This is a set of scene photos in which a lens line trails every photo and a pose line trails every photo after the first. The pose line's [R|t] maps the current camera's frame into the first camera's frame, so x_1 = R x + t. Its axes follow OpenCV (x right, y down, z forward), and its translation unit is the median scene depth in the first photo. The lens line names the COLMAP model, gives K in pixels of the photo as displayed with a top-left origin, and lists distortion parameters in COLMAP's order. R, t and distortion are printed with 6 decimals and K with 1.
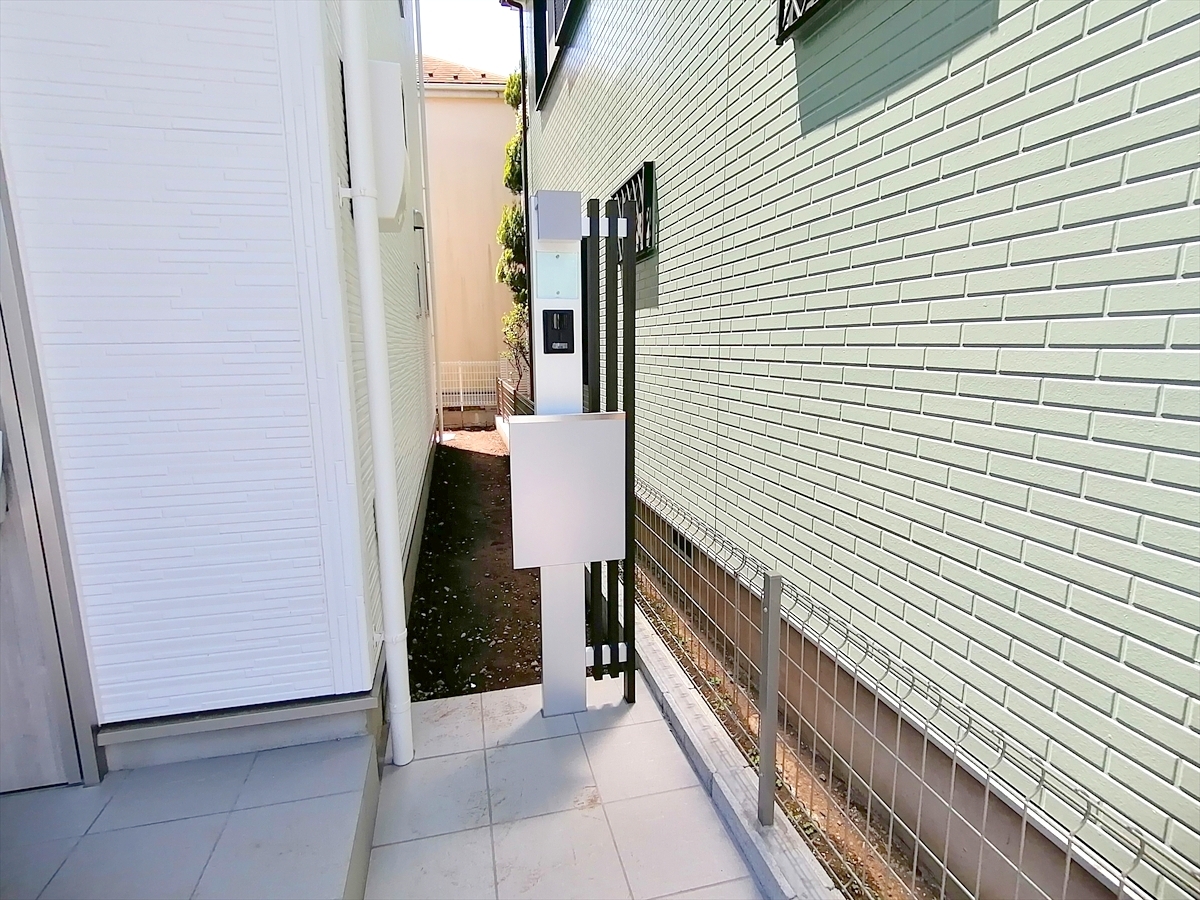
lens RADIAL K [[597.8, 0, 603.6], [0, 597.8, 450.4], [0, 0, 1]] dist [0.012053, -0.007453]
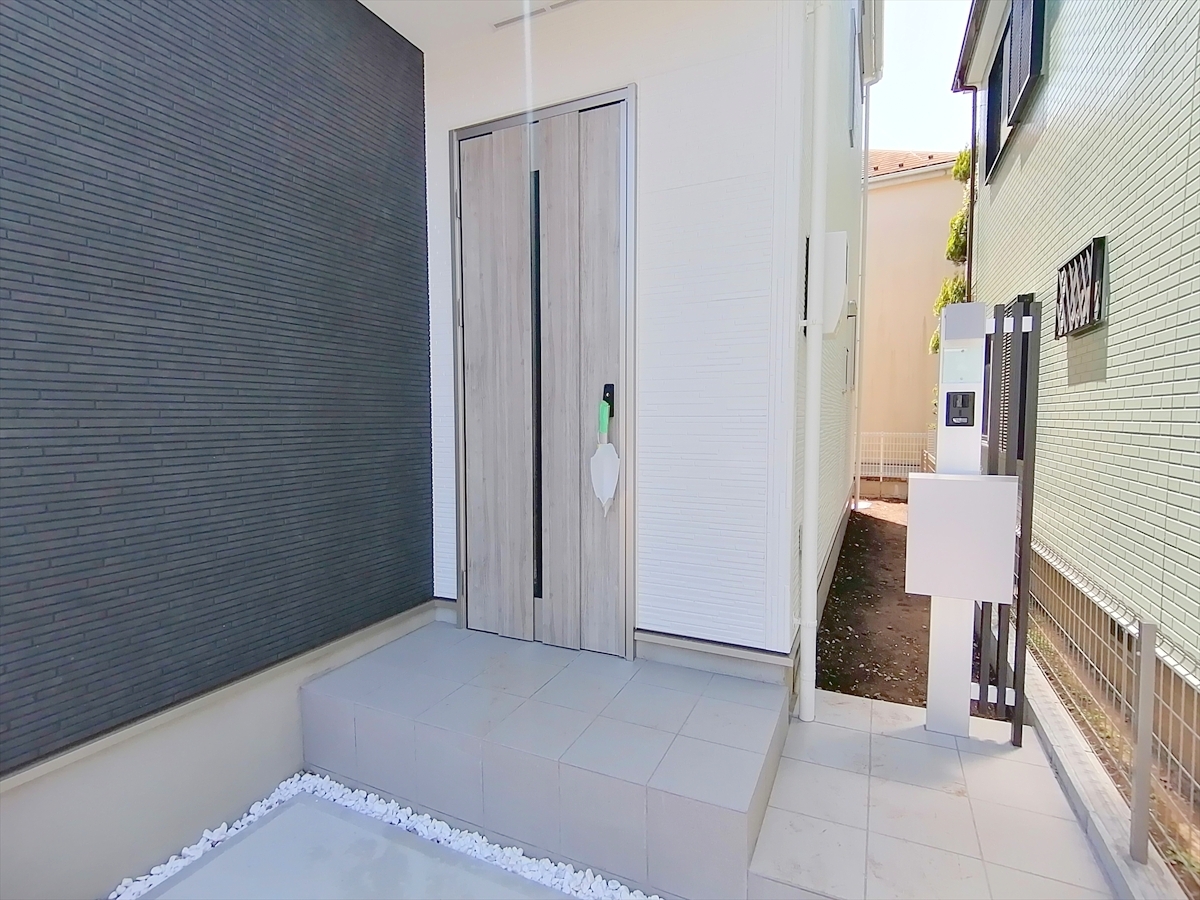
lens RADIAL K [[597.8, 0, 603.6], [0, 597.8, 450.4], [0, 0, 1]] dist [0.012053, -0.007453]
pose [[0.781837, 0.043655, -0.621953, 0.079431], [-0.115881, 0.990339, -0.076159, 0.042619], [0.612619, 0.131616, 0.779342, -0.264067]]
